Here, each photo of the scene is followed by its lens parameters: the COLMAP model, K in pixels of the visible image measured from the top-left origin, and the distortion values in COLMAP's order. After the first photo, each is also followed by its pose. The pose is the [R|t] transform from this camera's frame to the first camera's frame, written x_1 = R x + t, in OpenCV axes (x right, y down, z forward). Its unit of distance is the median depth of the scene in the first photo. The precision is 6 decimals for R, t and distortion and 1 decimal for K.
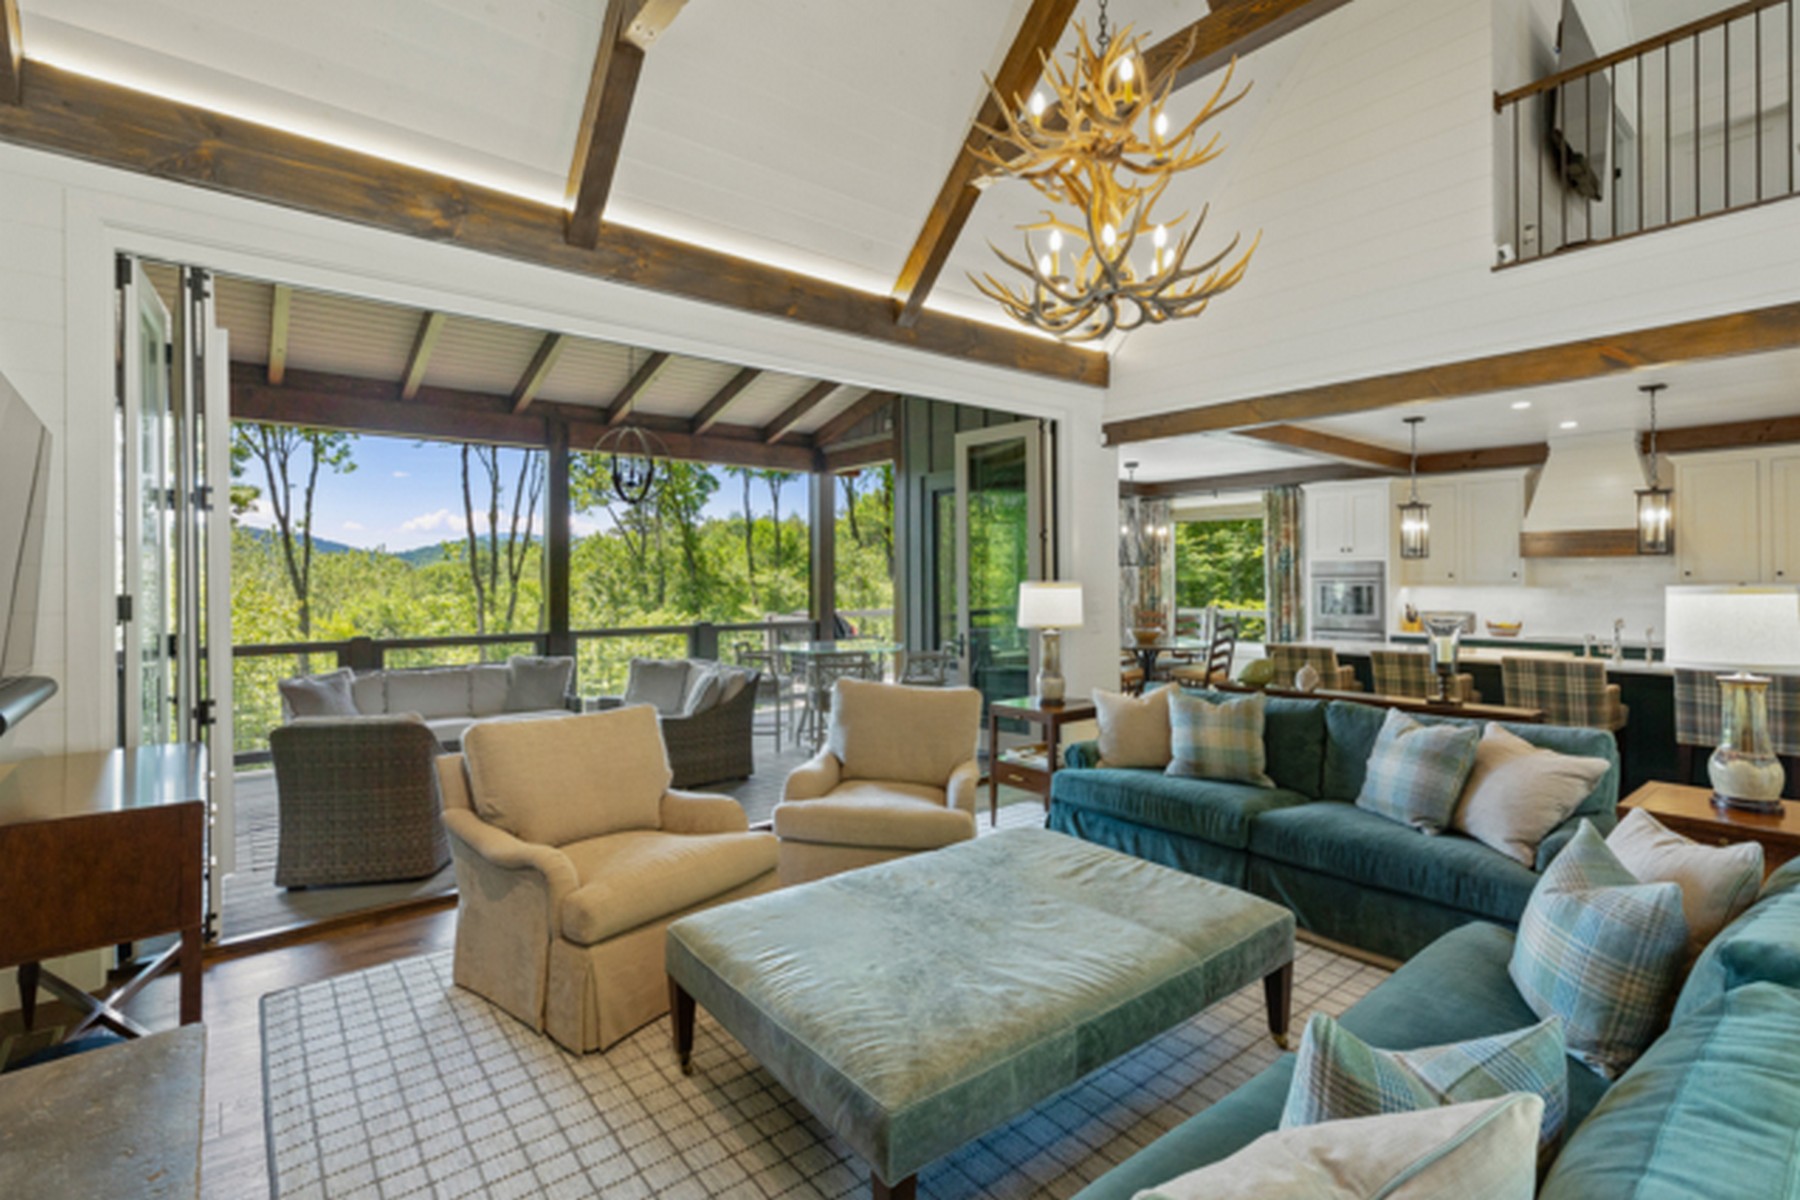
lens RADIAL K [[824.6, 0, 909.0], [0, 824.6, 569.3], [0, 0, 1]] dist [-0.001471, 0.002829]
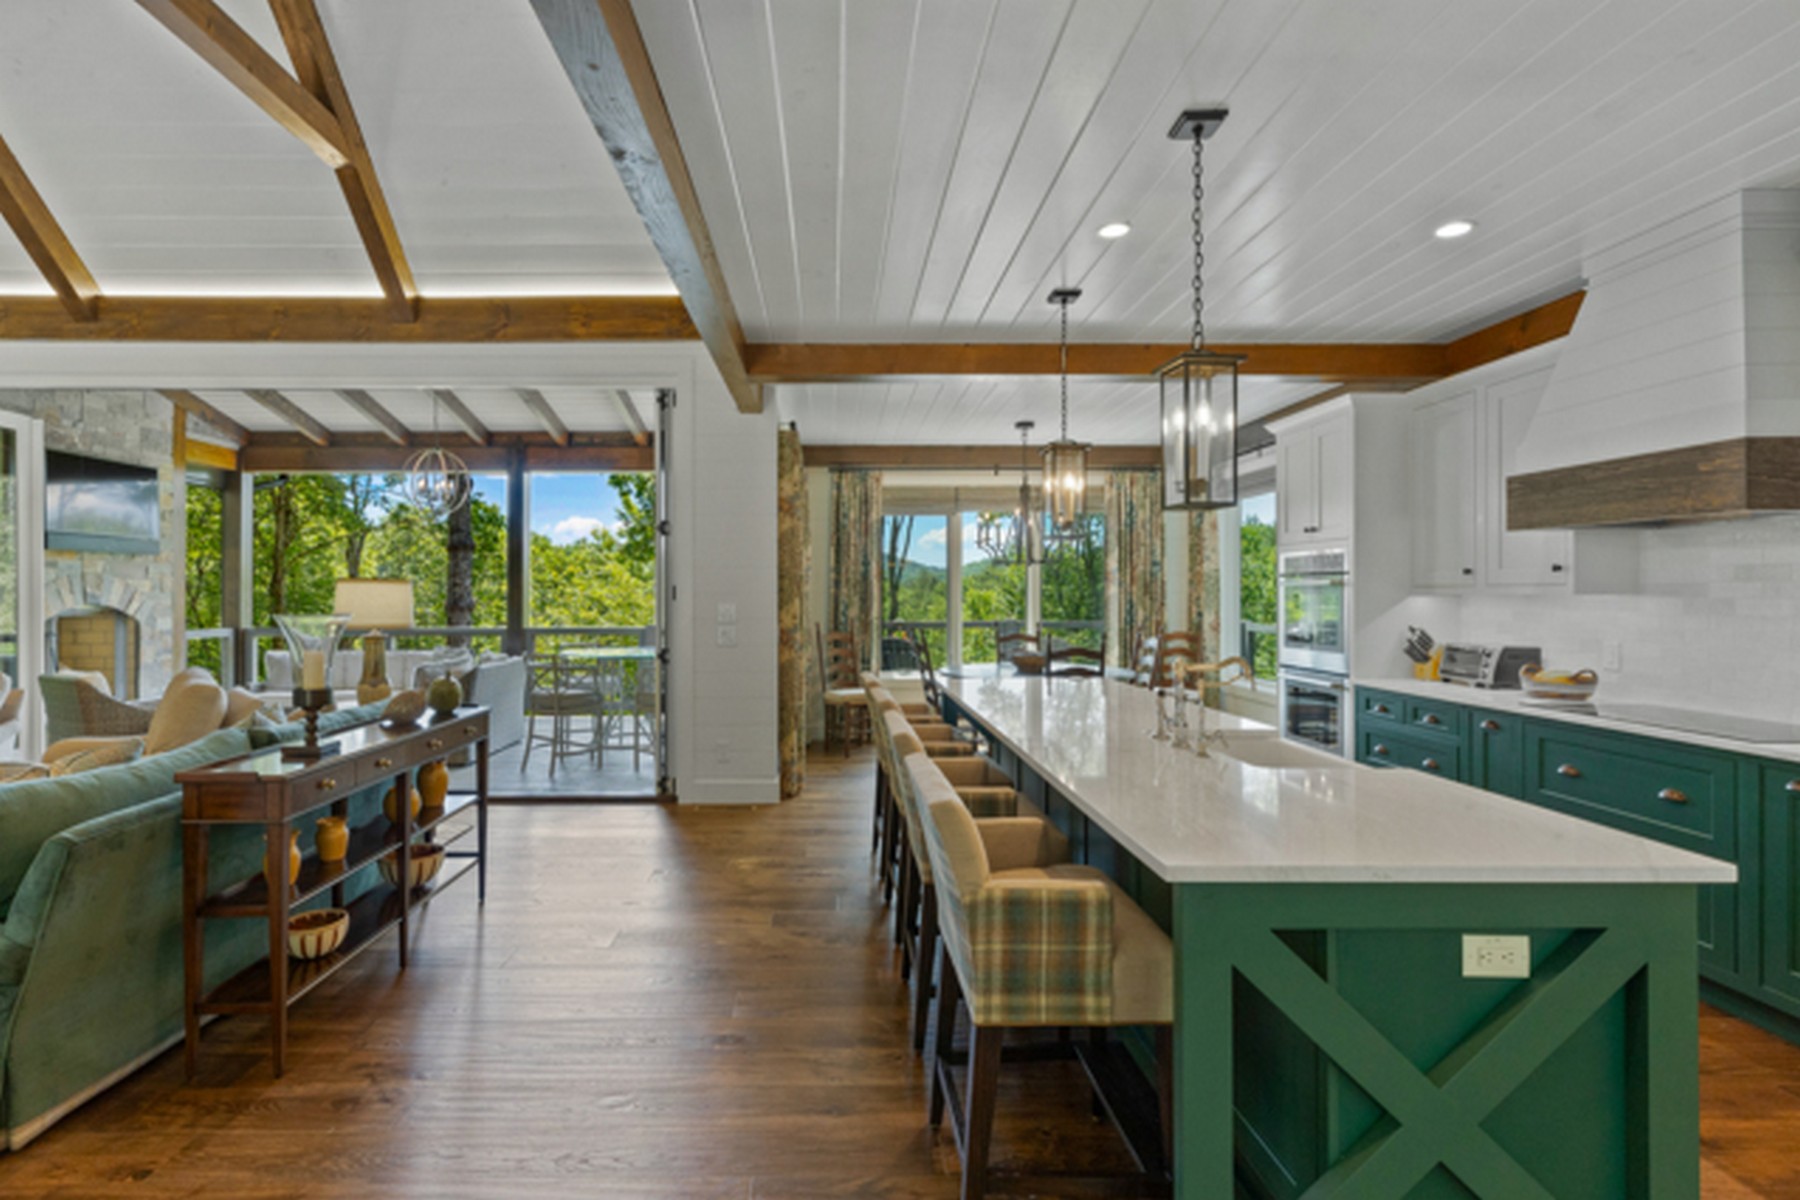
lens RADIAL K [[860.3, 0, 844.9], [0, 860.3, 590.7], [0, 0, 1]] dist [0.003348, 0.000216]
pose [[0.777379, 0.003755, -0.629021, 0.681819], [0.002240, 0.999959, 0.008738, 0.012680], [0.629029, -0.008201, 0.777339, 0.337094]]
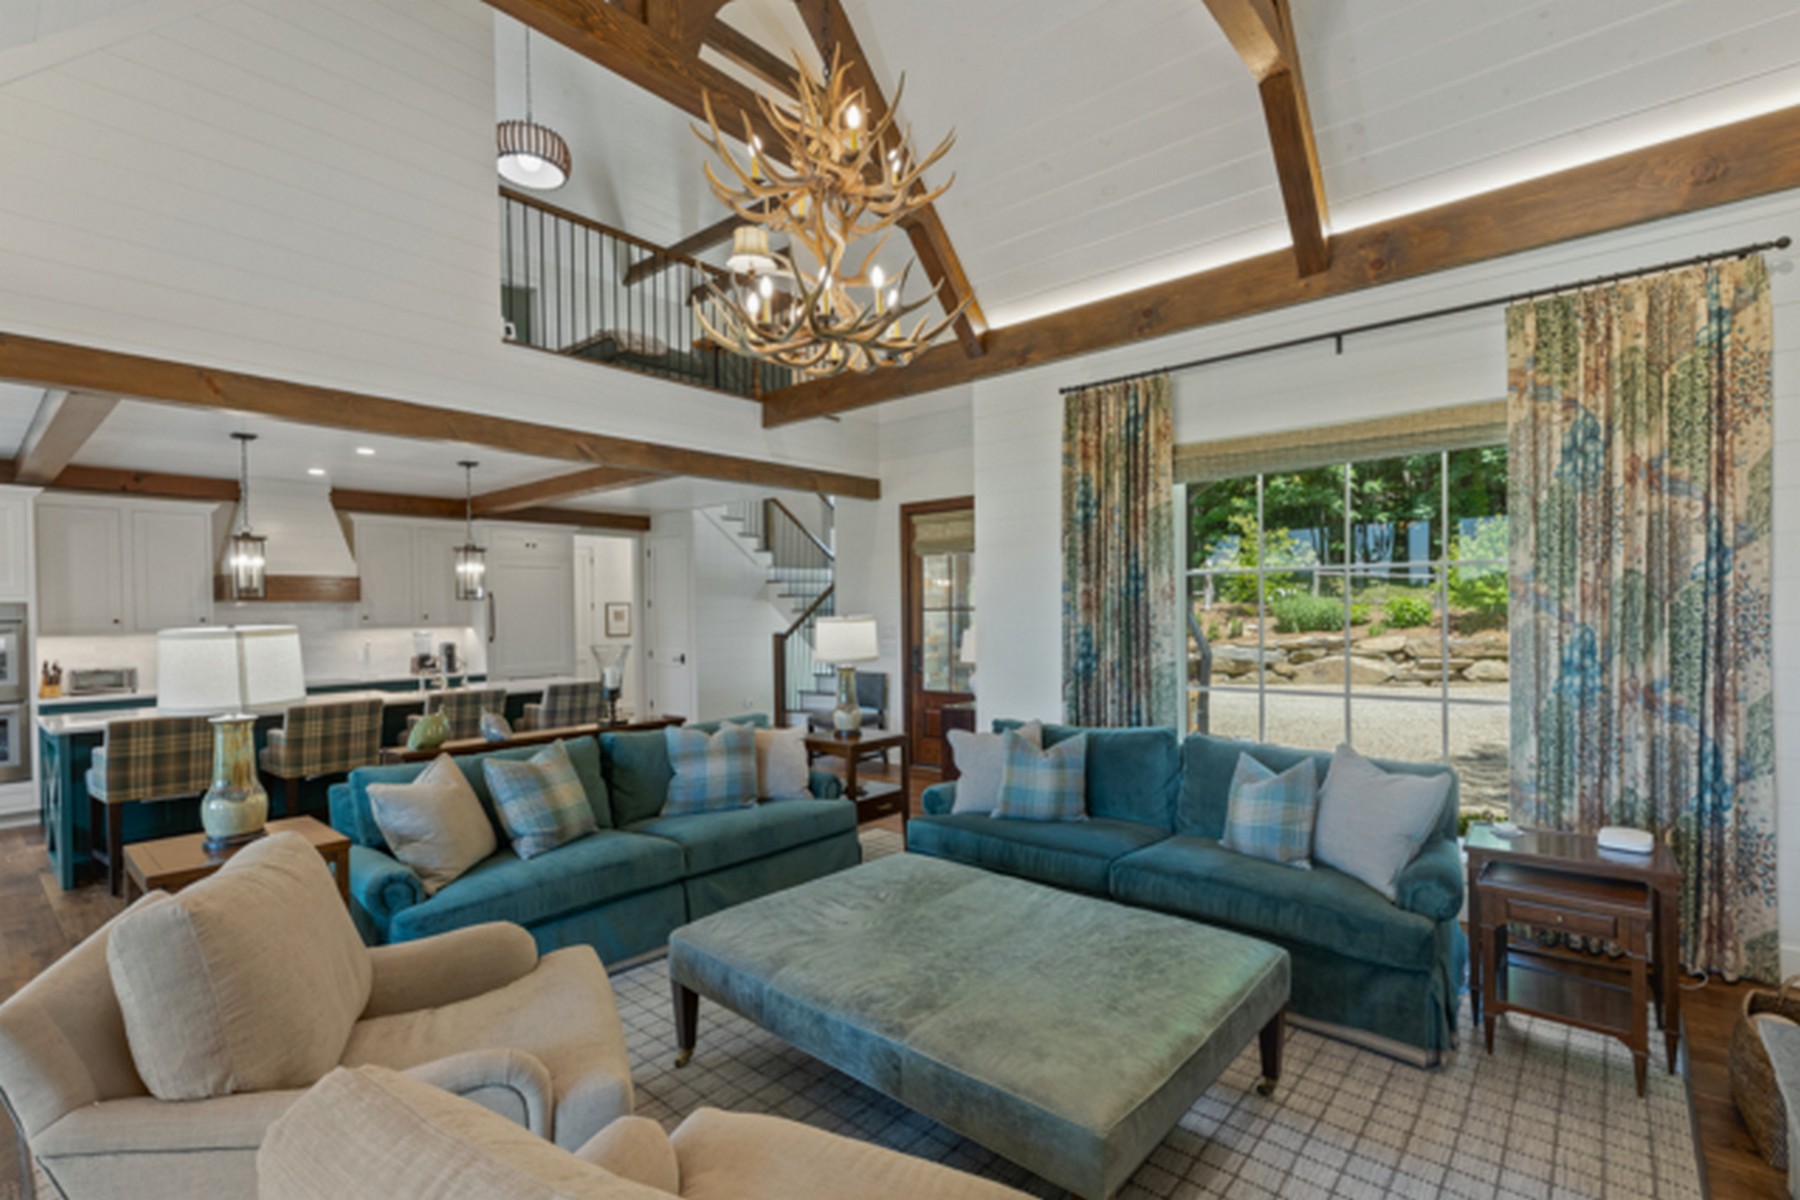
lens RADIAL K [[824.6, 0, 910.3], [0, 824.6, 622.8], [0, 0, 1]] dist [-0.001471, 0.002829]
pose [[-0.177803, -0.007687, 0.984036, -0.266840], [0.004698, 0.999951, 0.008660, 0.005174], [-0.984055, 0.006163, -0.177758, 0.369037]]
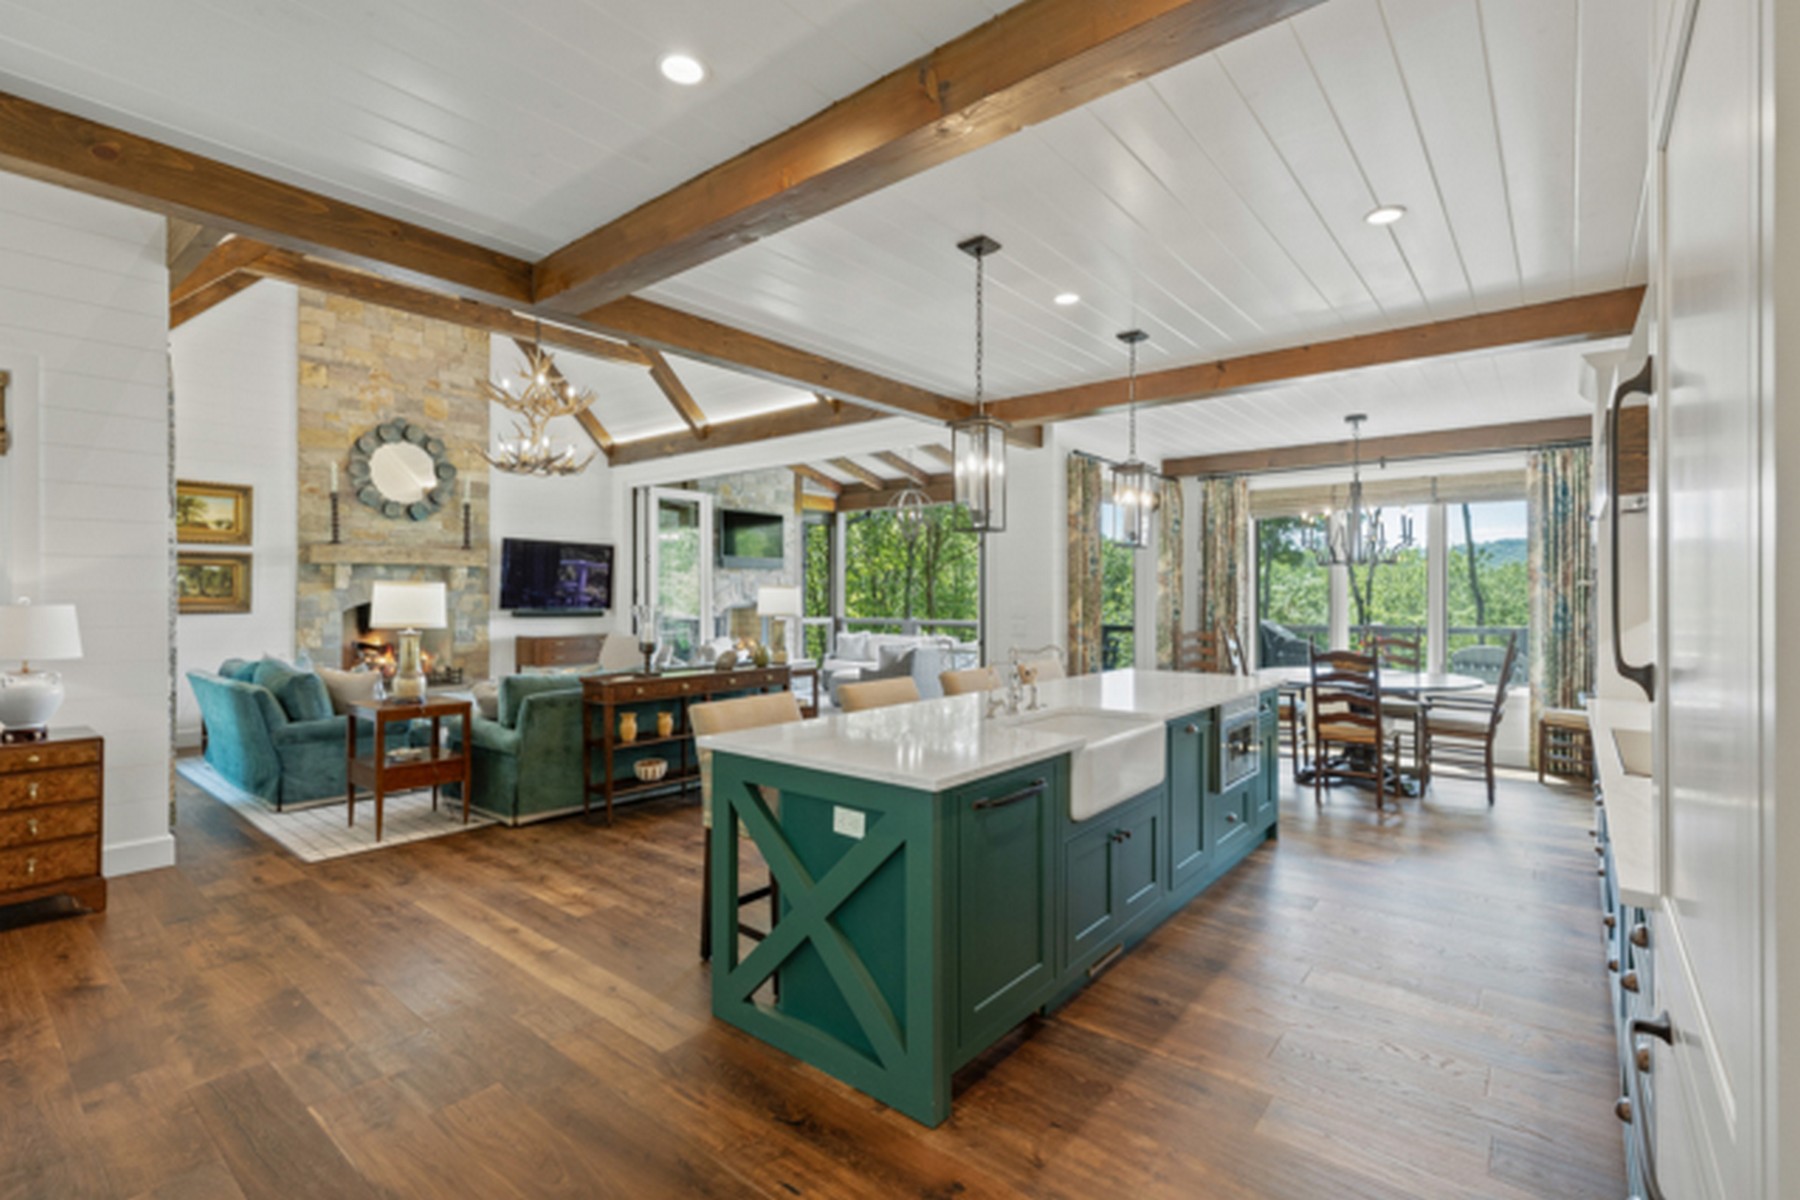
lens RADIAL K [[824.6, 0, 898.7], [0, 824.6, 587.4], [0, 0, 1]] dist [-0.001471, 0.002829]
pose [[0.189503, -0.003168, -0.981875, 0.958175], [0.007643, 0.999969, -0.001752, 0.014113], [0.981850, -0.007173, 0.189521, 0.536439]]
